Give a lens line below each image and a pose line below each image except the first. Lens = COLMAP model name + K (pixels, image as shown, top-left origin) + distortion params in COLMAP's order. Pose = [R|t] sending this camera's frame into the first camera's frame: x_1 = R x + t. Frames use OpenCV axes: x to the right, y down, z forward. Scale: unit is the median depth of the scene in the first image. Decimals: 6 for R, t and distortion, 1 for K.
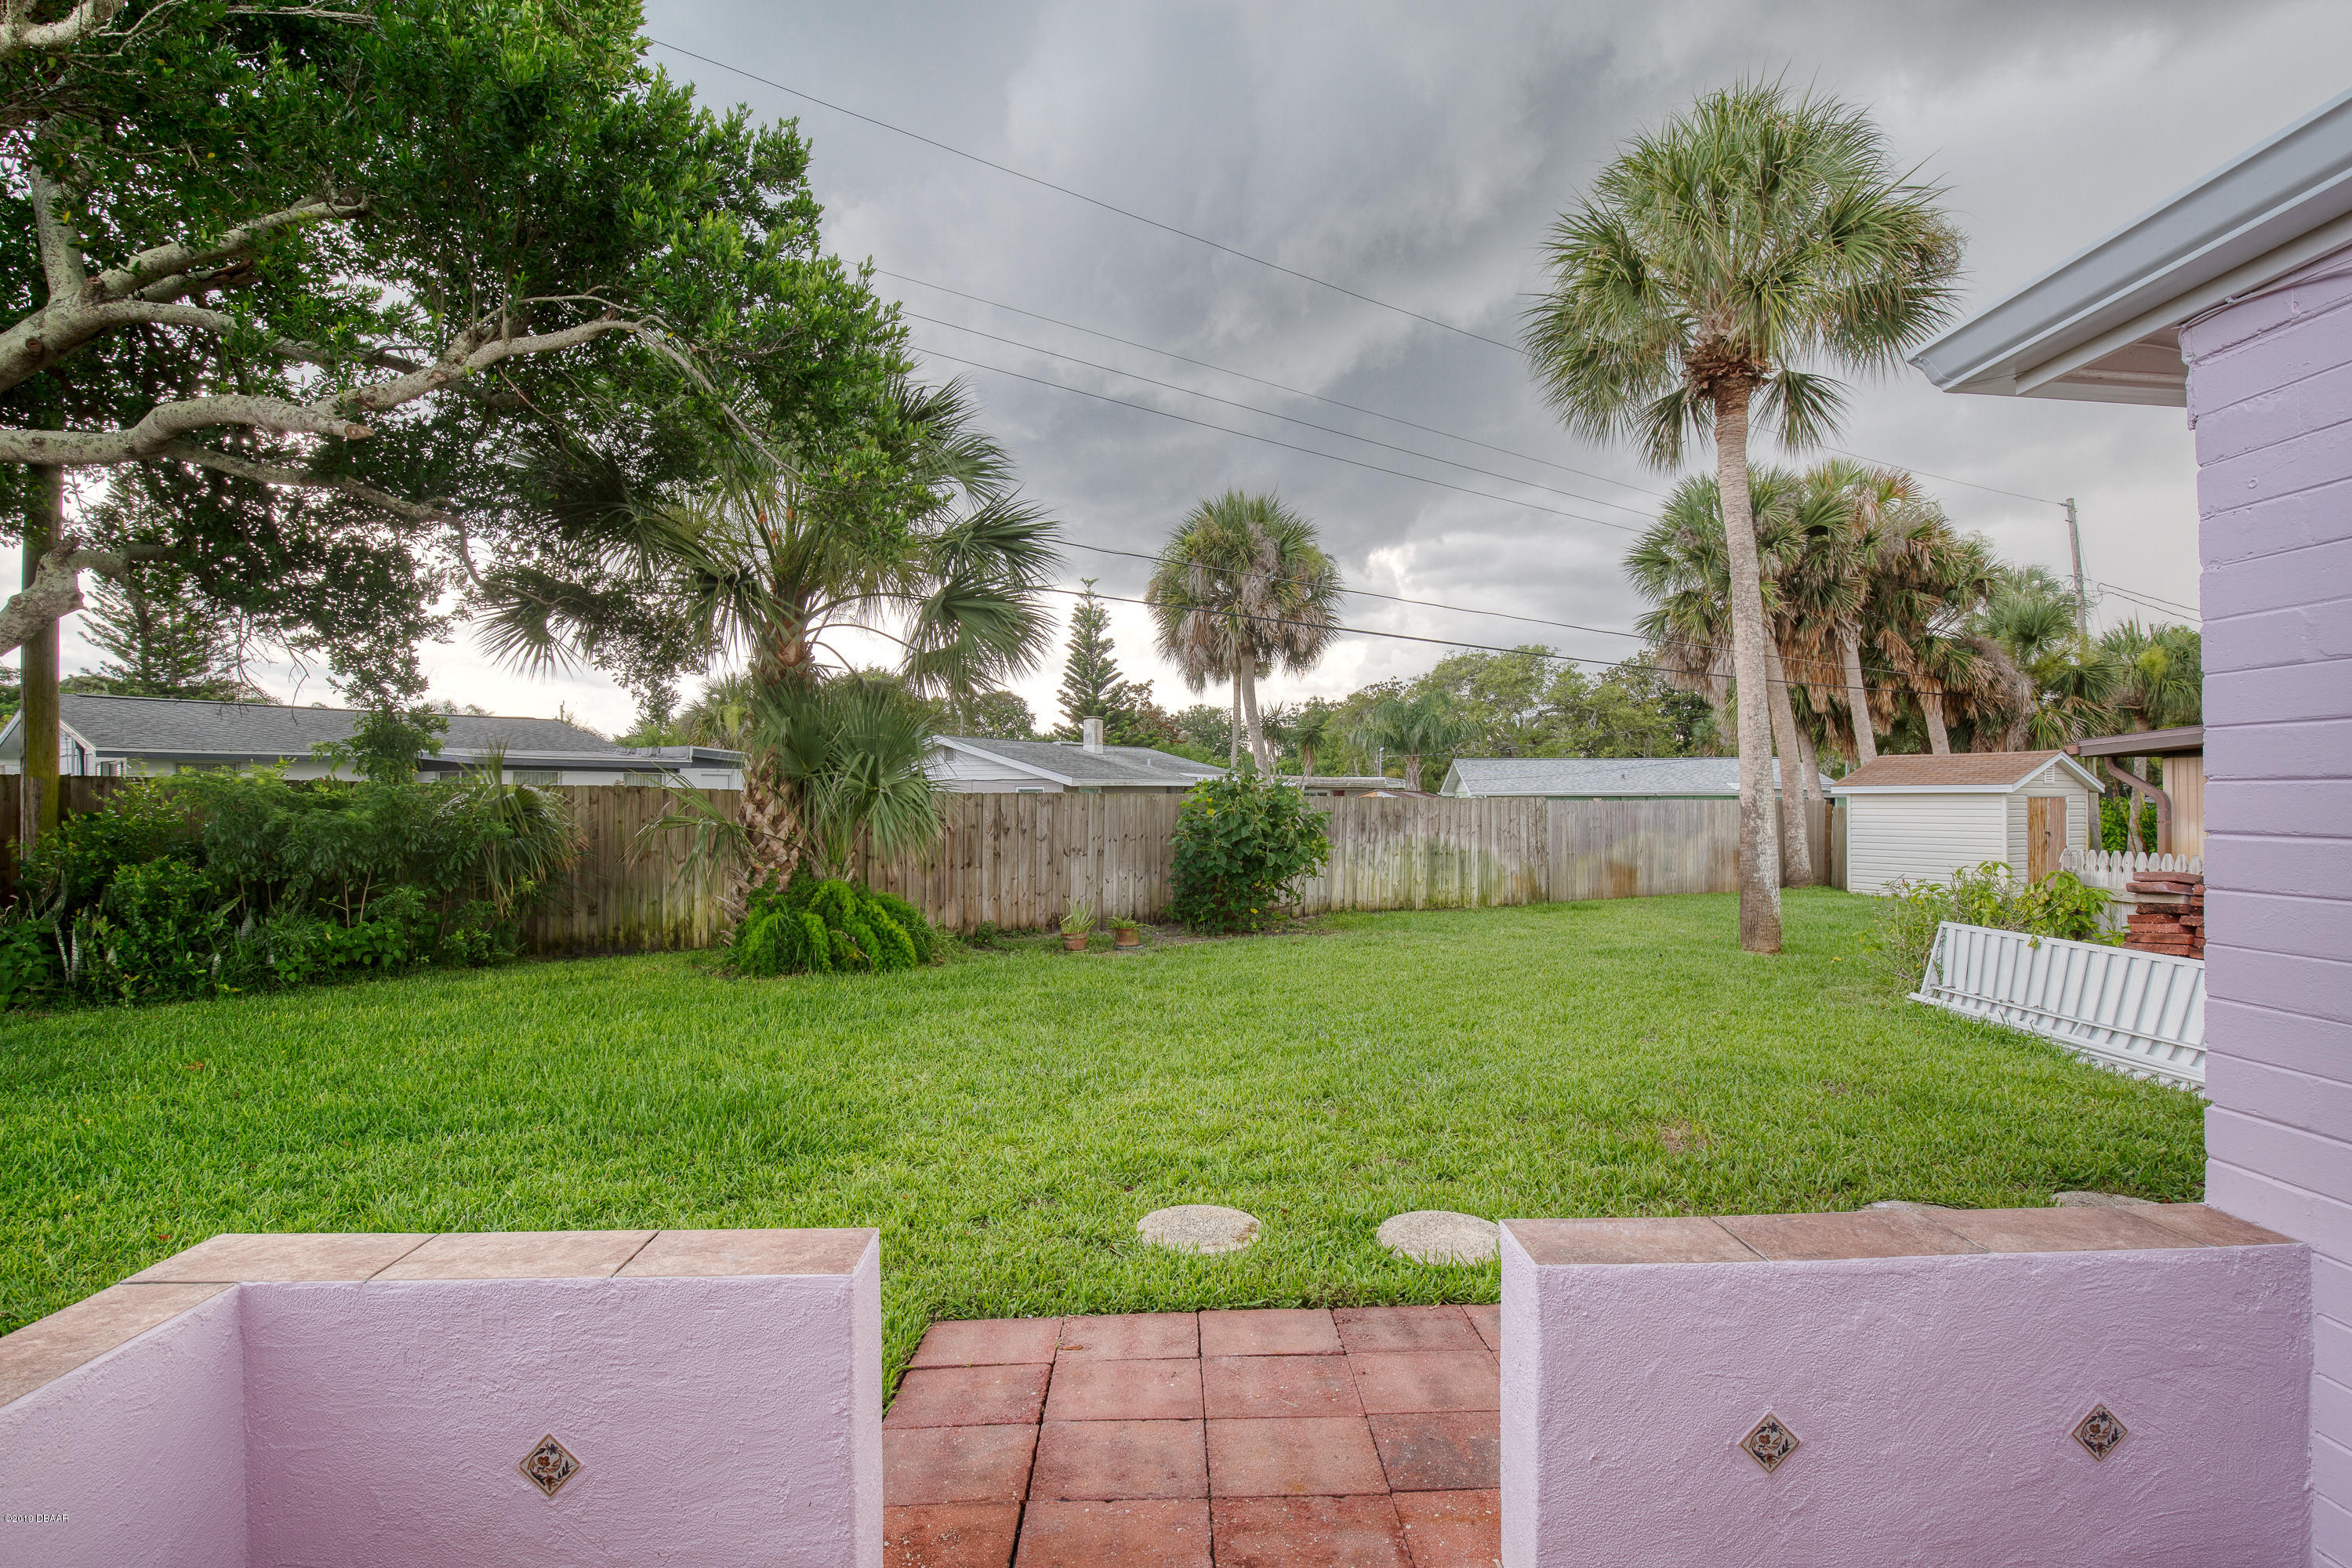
lens RADIAL K [[1079.1, 0, 1188.8], [0, 1079.1, 792.4], [0, 0, 1]] dist [-0.035277, 0.005648]
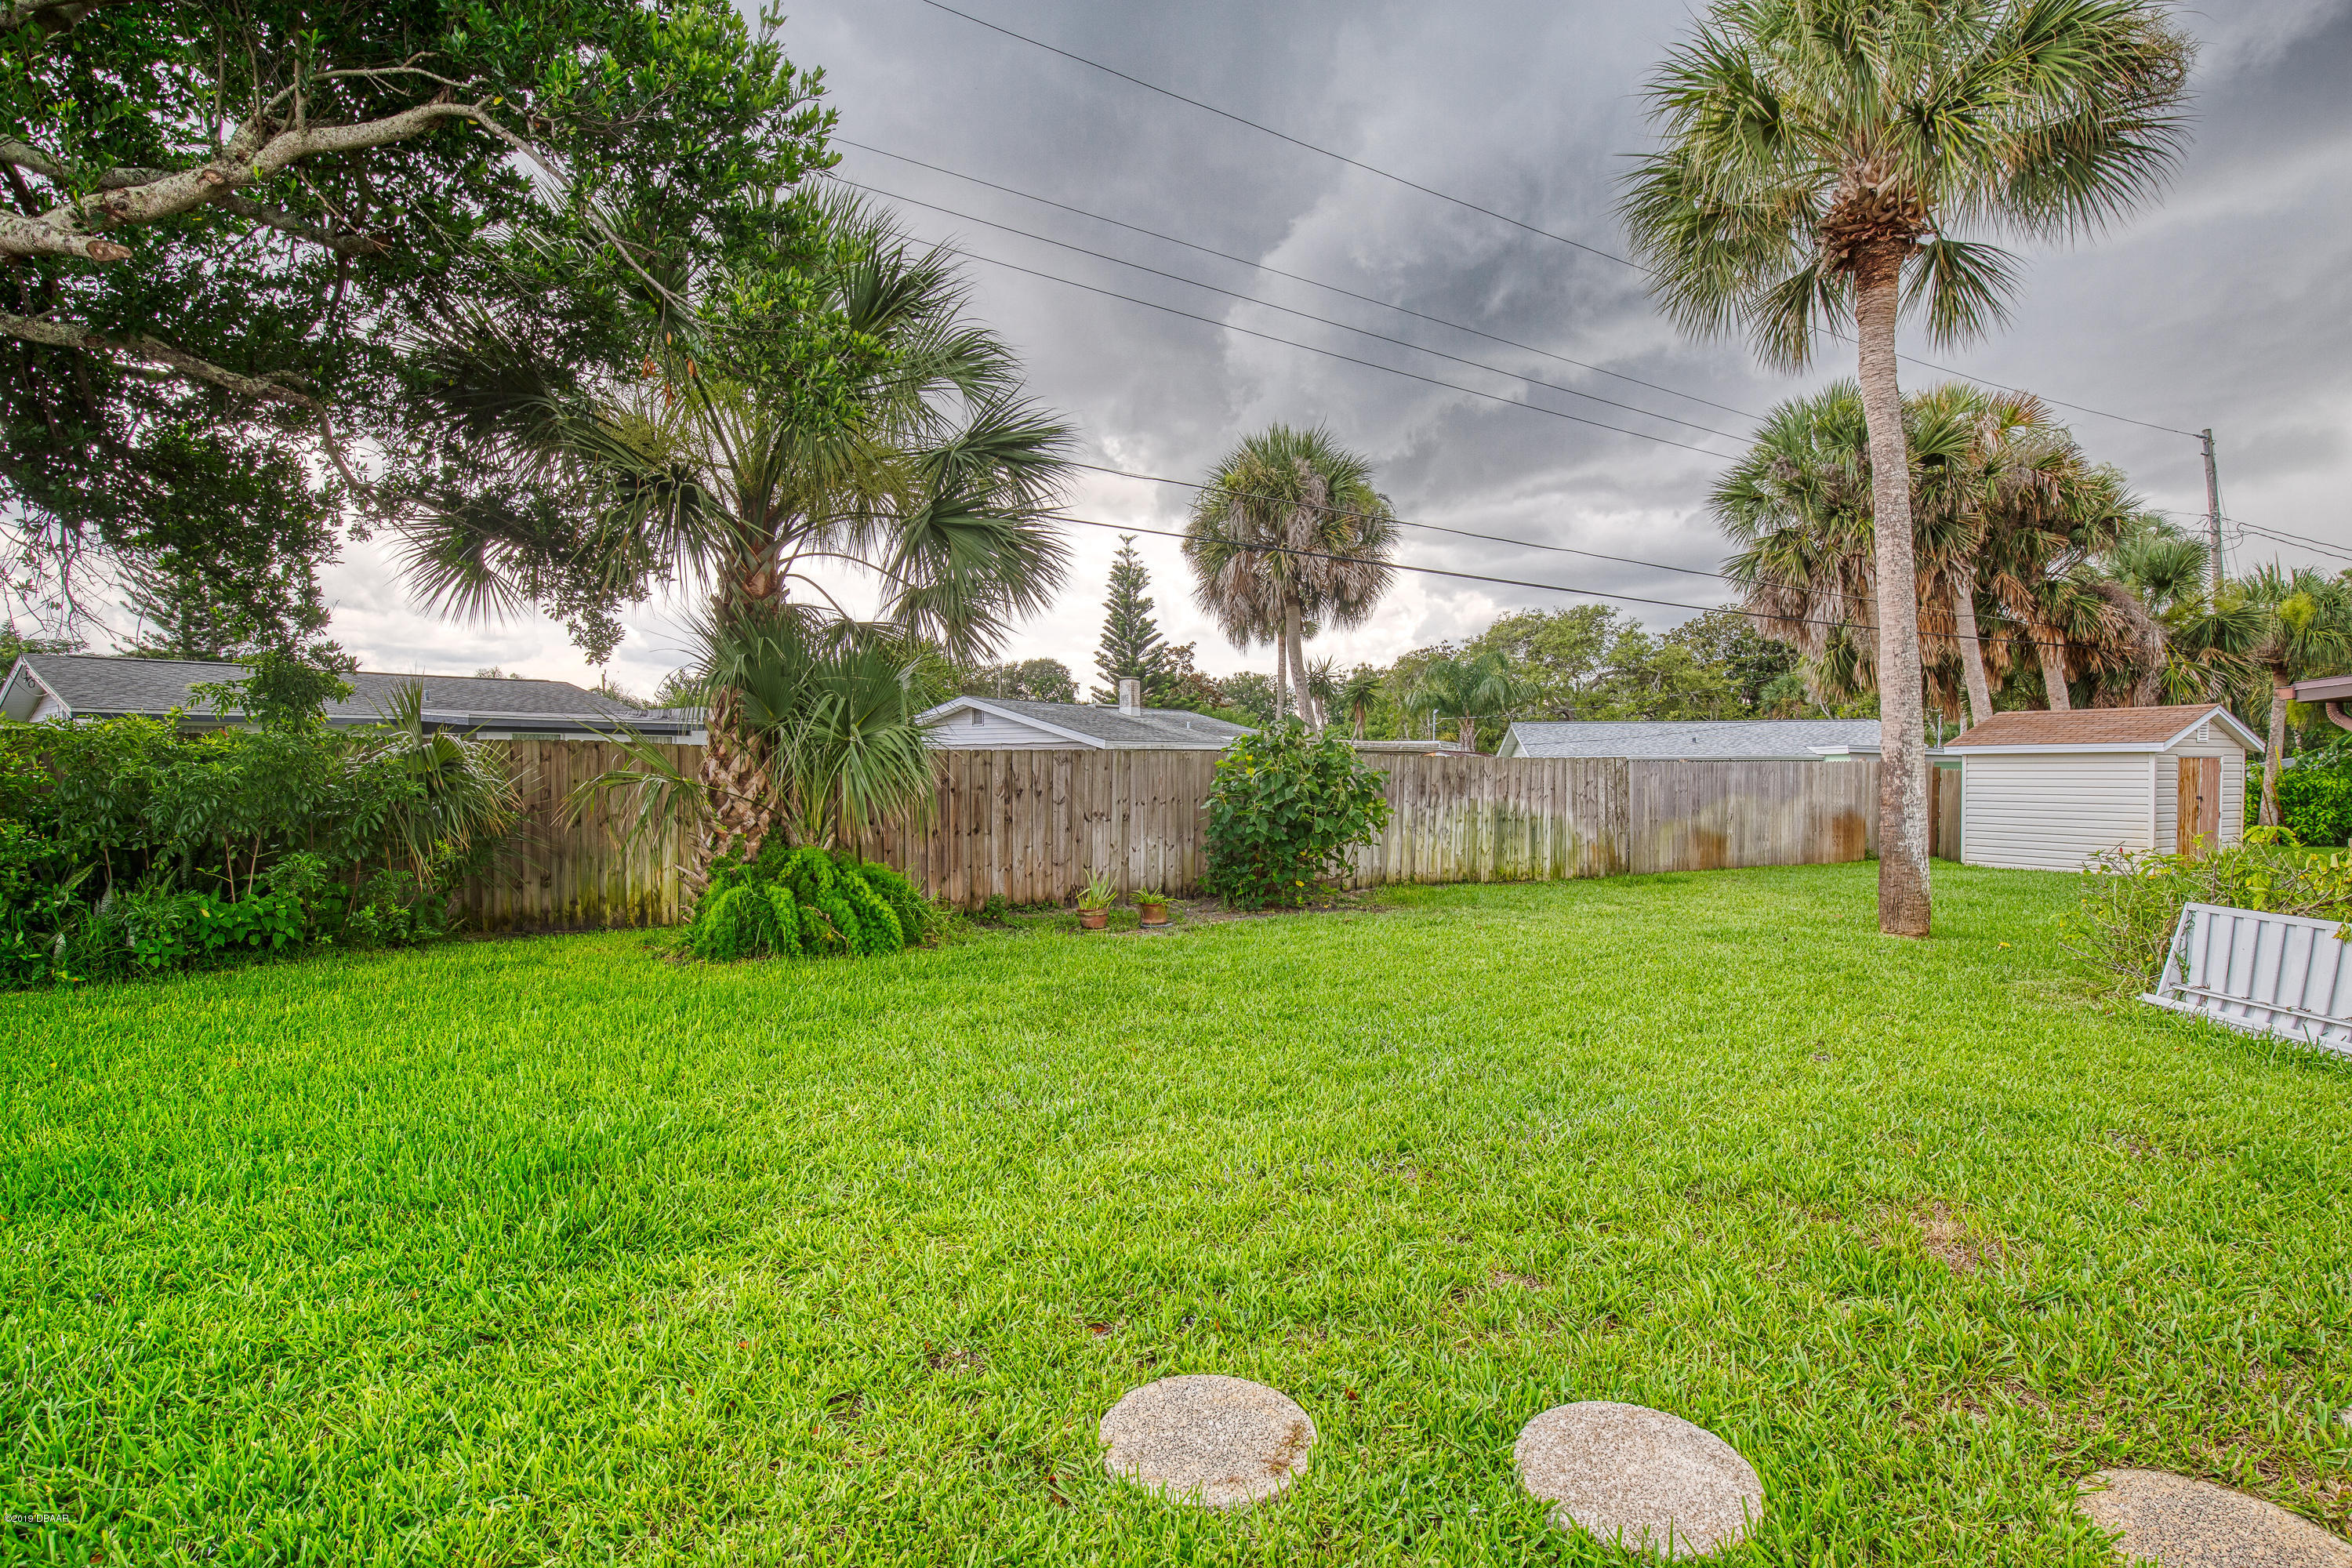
lens RADIAL K [[1079.1, 0, 1188.8], [0, 1079.1, 792.4], [0, 0, 1]] dist [-0.035277, 0.005648]
pose [[0.999110, -0.000503, -0.042189, 0.008155], [0.001680, 0.999610, 0.027883, 0.012530], [0.042159, -0.027929, 0.998720, 0.139827]]
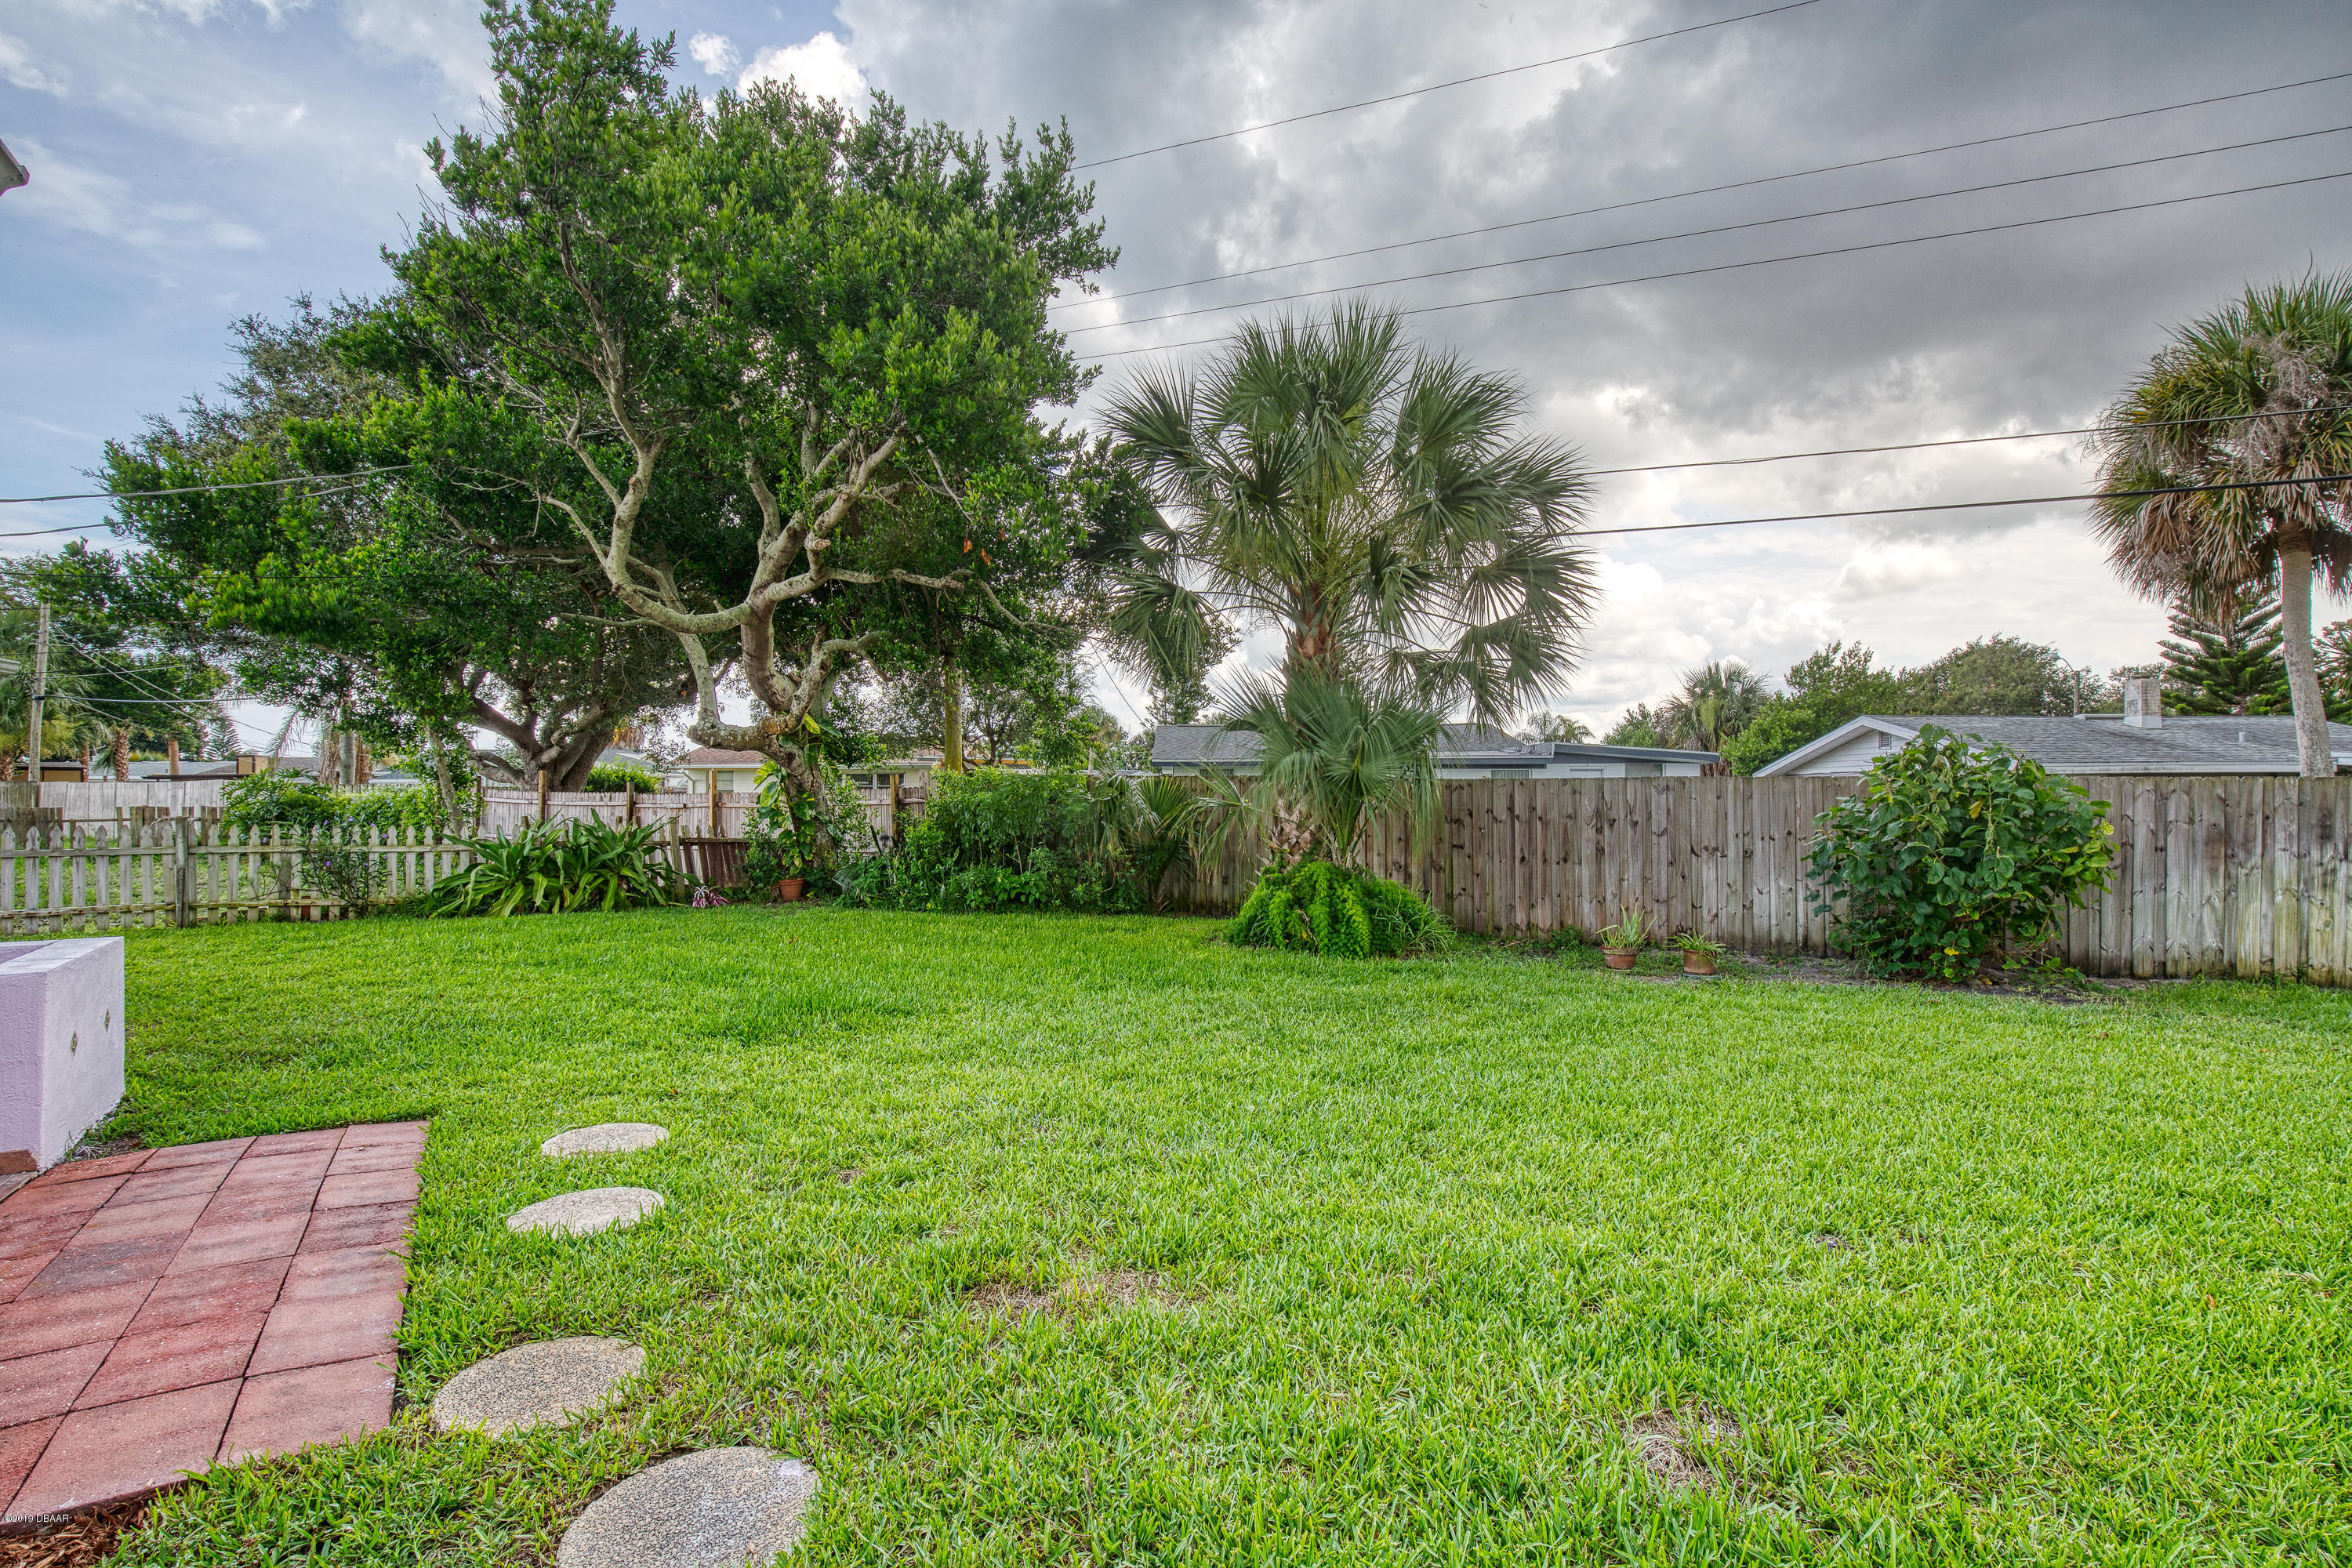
lens RADIAL K [[1079.1, 0, 1188.8], [0, 1079.1, 792.4], [0, 0, 1]] dist [-0.035277, 0.005648]
pose [[0.535950, -0.007190, -0.844219, 0.414967], [0.002216, 0.999972, -0.007110, 0.019519], [0.844247, 0.001940, 0.535951, 0.303411]]
